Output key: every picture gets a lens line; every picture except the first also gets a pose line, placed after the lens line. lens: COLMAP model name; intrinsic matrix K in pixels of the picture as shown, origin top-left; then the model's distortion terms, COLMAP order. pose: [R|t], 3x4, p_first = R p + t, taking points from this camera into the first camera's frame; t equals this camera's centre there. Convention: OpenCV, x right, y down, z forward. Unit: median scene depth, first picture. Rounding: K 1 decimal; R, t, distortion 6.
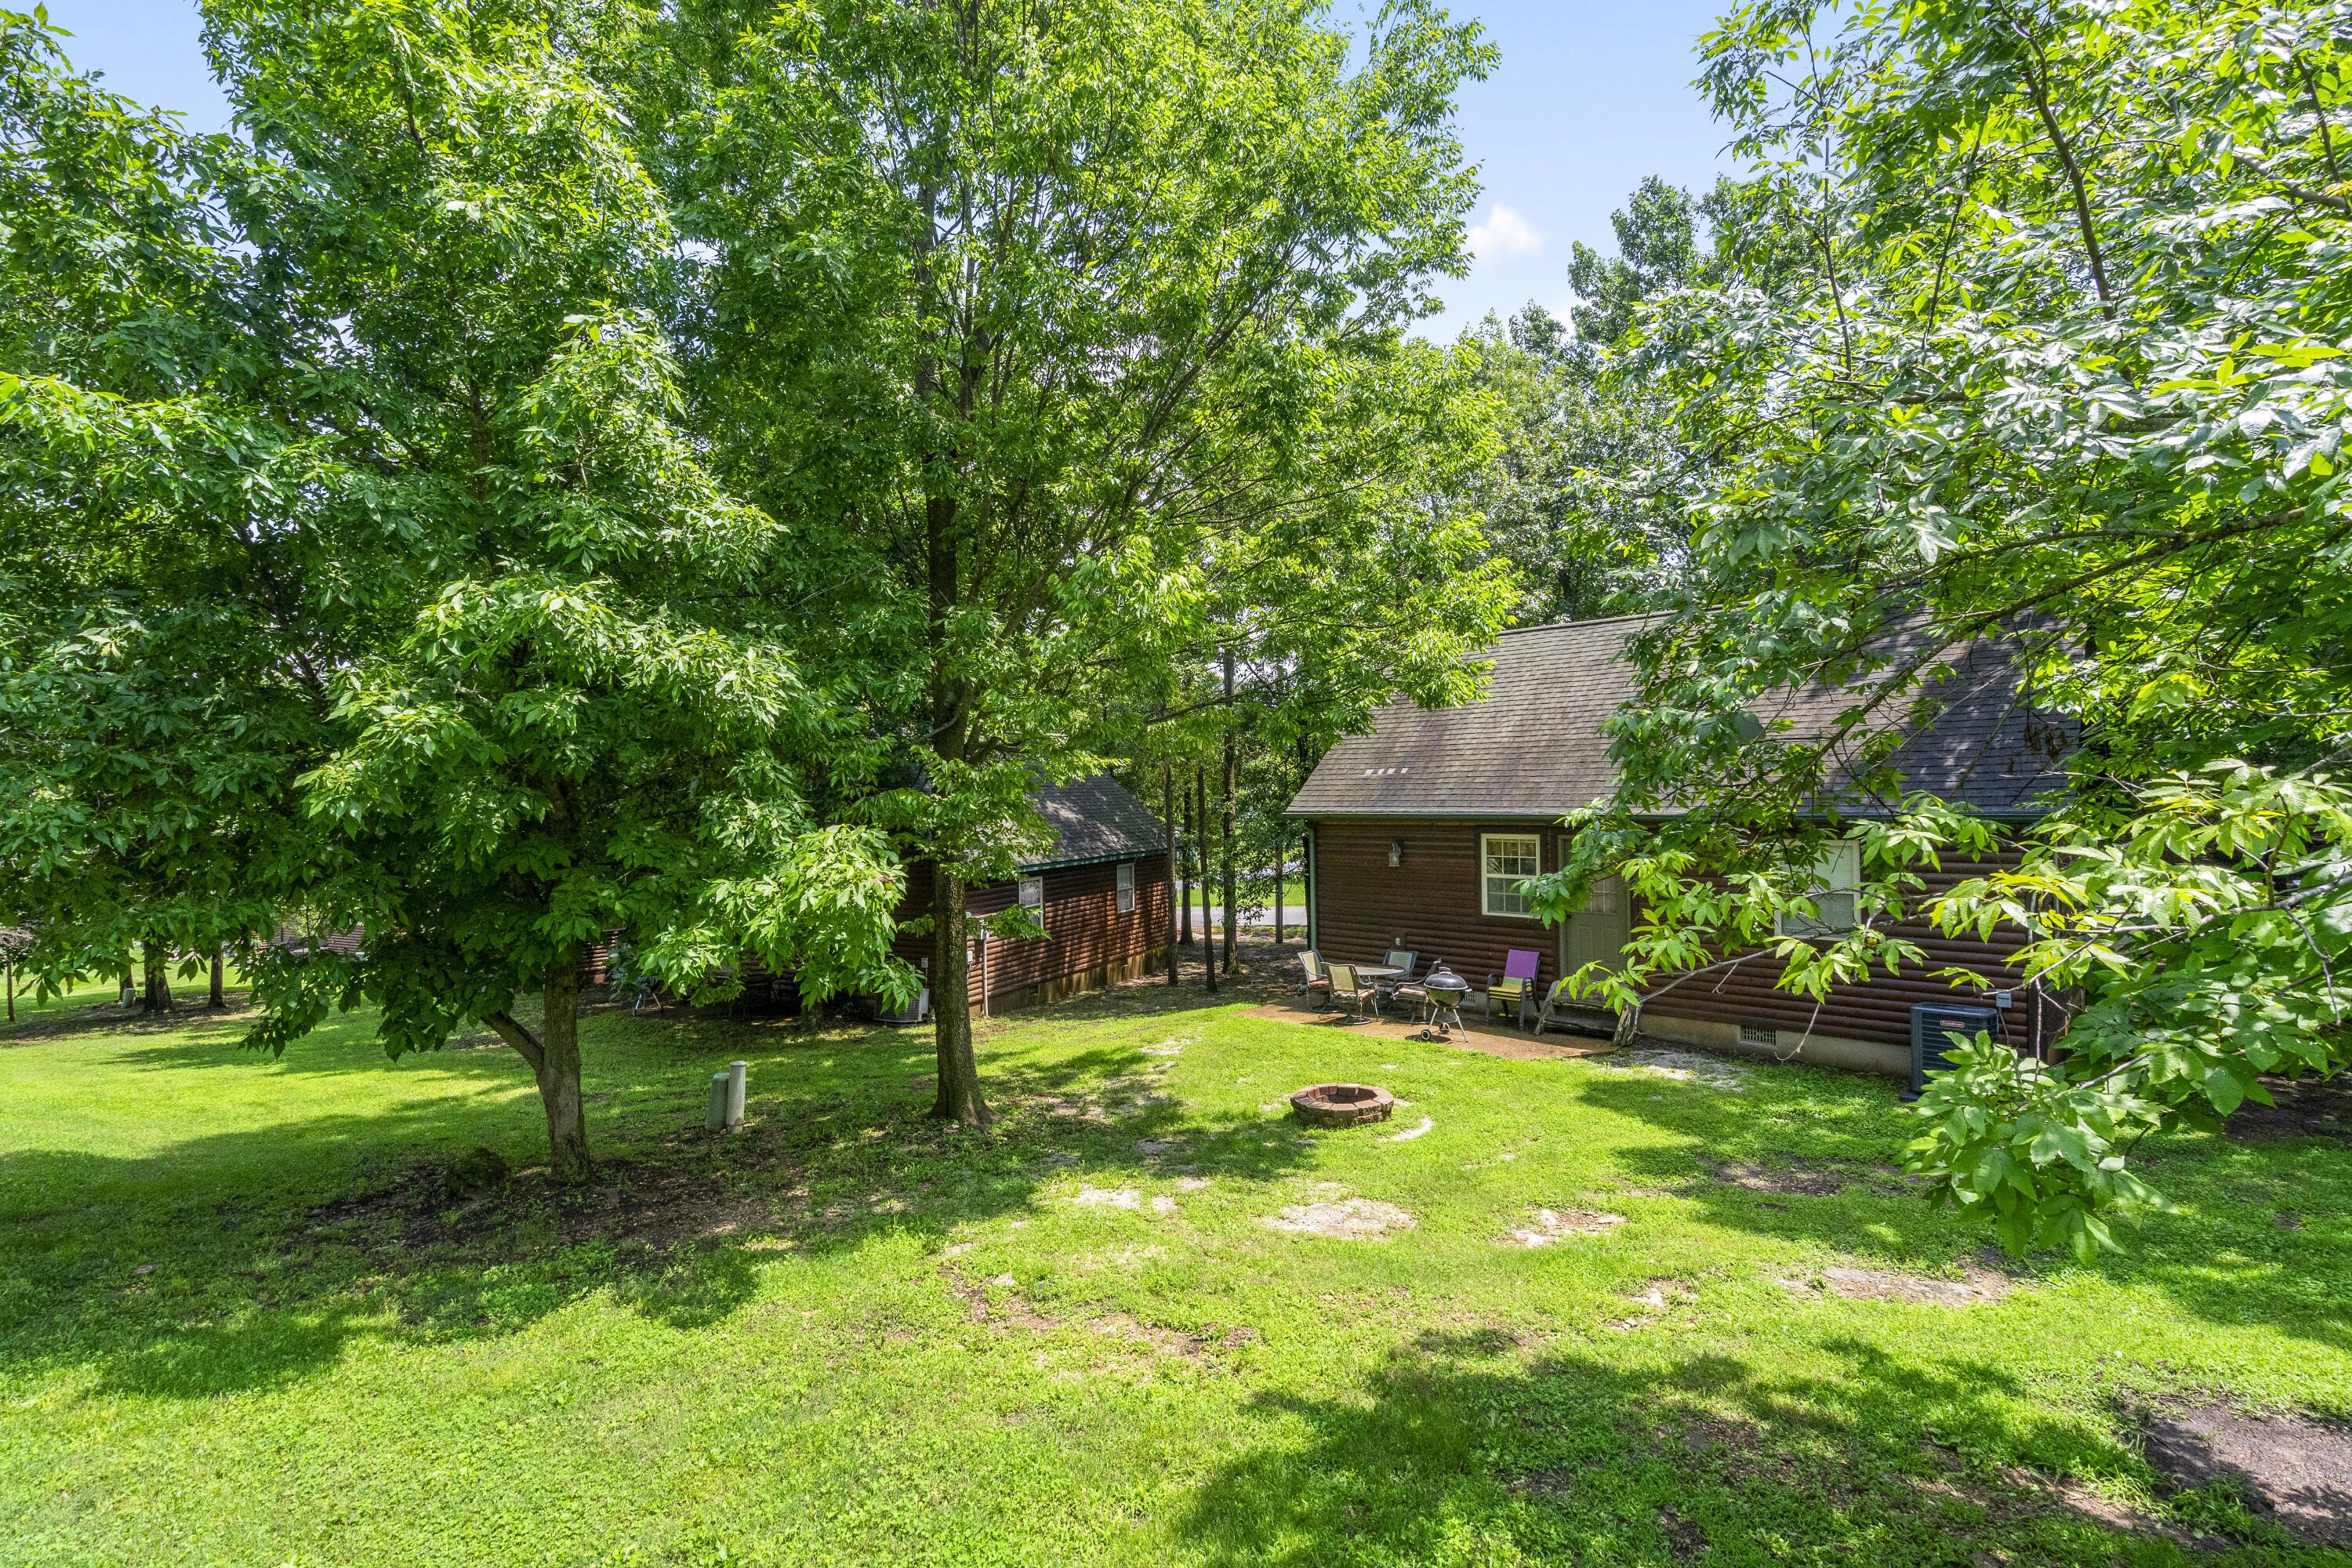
lens RADIAL K [[1101.1, 0, 1179.9], [0, 1101.1, 860.8], [0, 0, 1]] dist [0.000029, -0.000211]
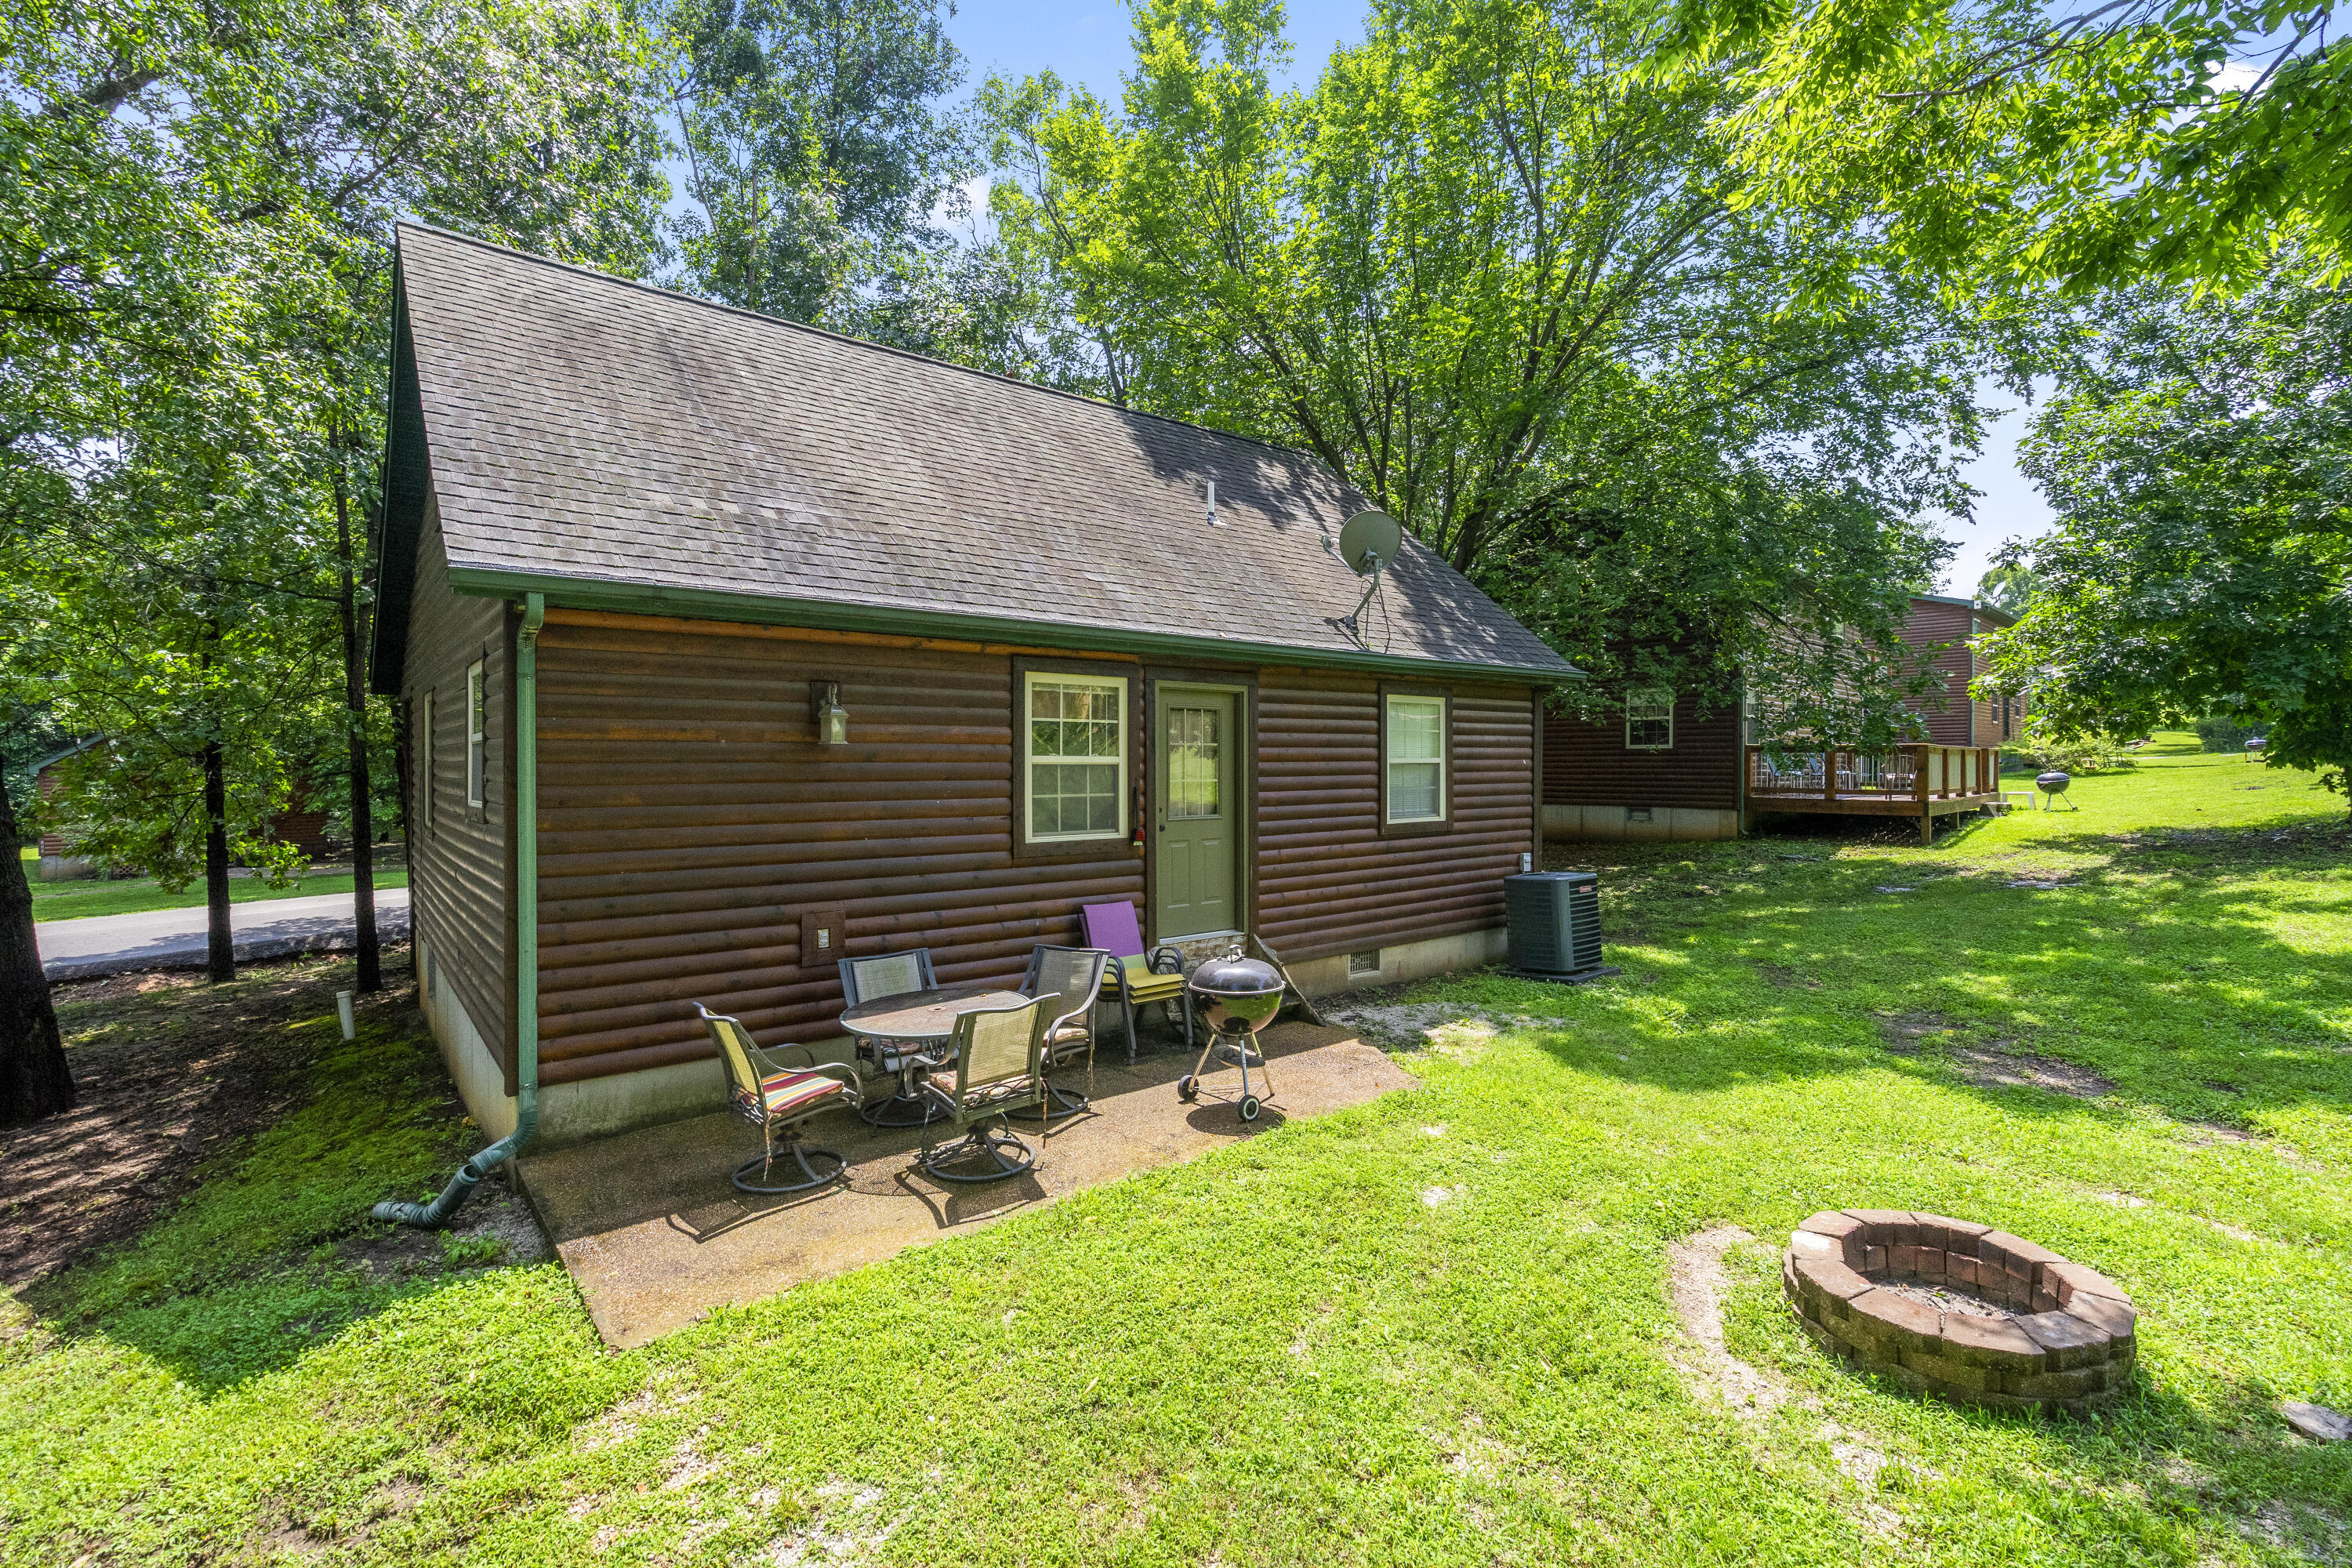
lens RADIAL K [[1069.8, 0, 1176.0], [0, 1069.8, 784.0], [0, 0, 1]] dist [0.000426, -0.000250]
pose [[0.134325, -0.008849, 0.990898, -0.179856], [0.059430, 0.998232, 0.000858, 0.028144], [-0.989154, 0.058774, 0.134613, 0.907148]]
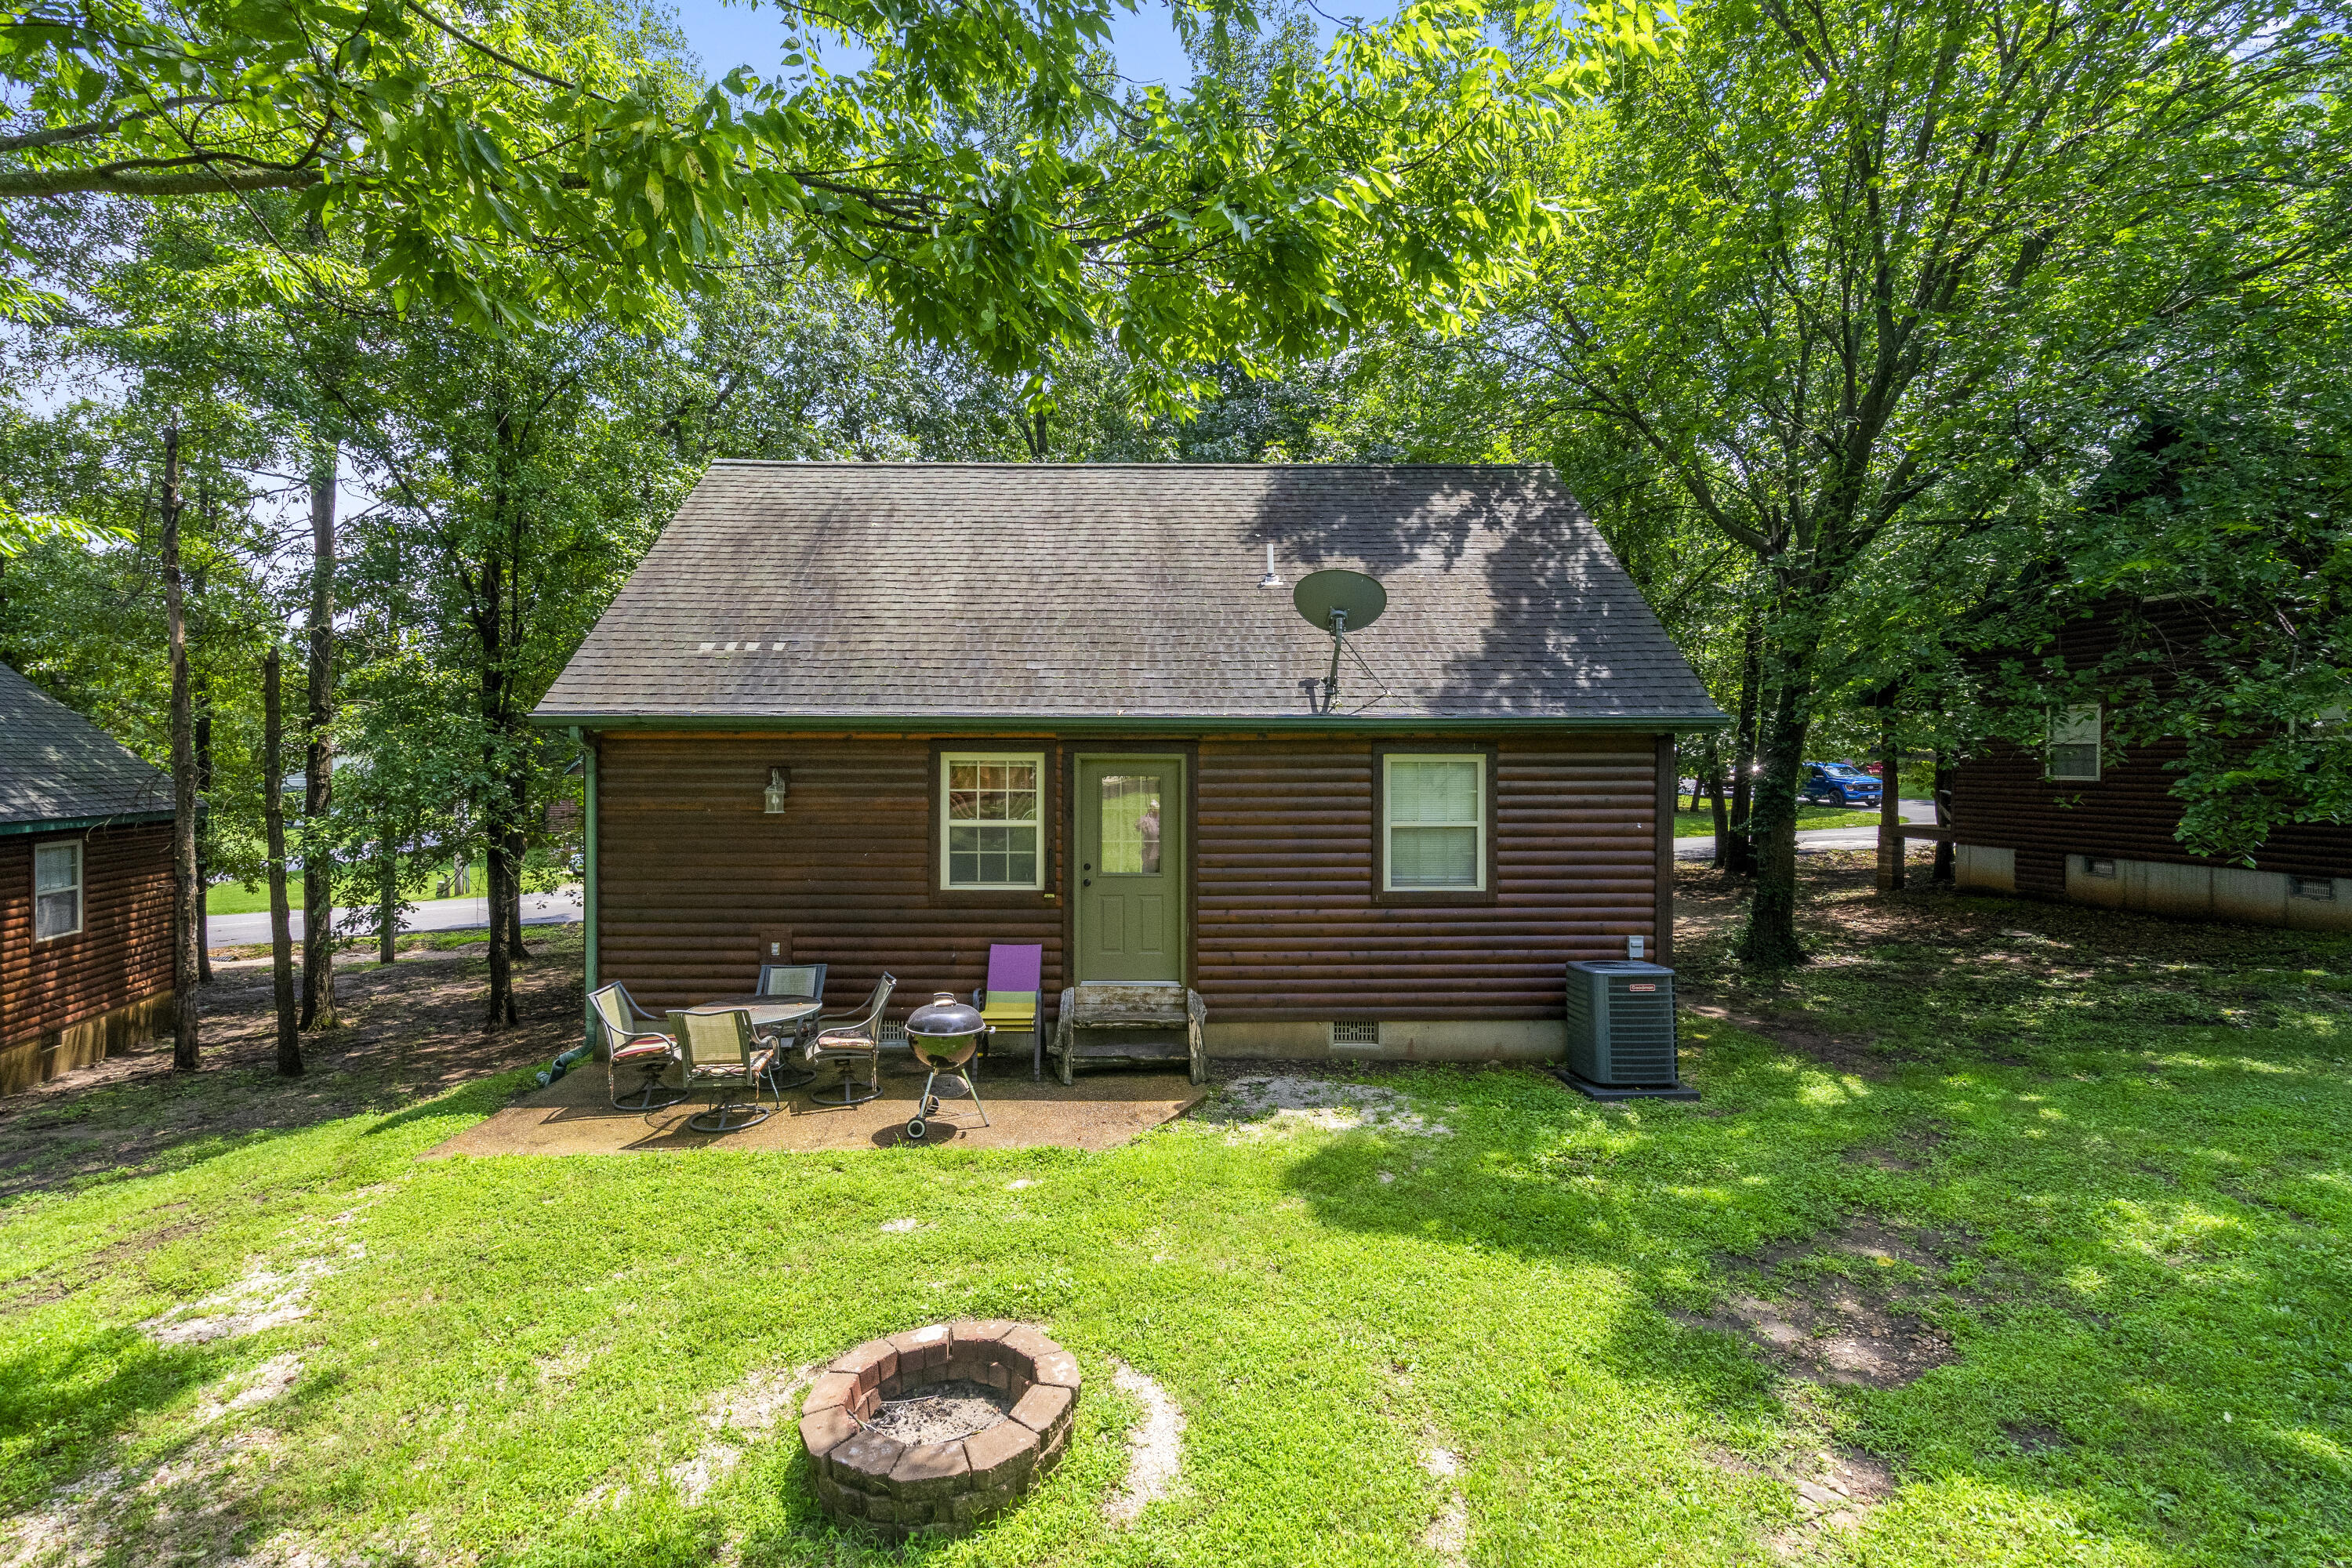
lens RADIAL K [[1082.9, 0, 1179.6], [0, 1082.9, 766.2], [0, 0, 1]] dist [-0.010830, -0.000337]
pose [[0.717986, 0.012459, 0.695946, -0.040423], [0.032012, 0.998191, -0.050896, 0.017125], [-0.695321, 0.058821, 0.716289, 0.509935]]
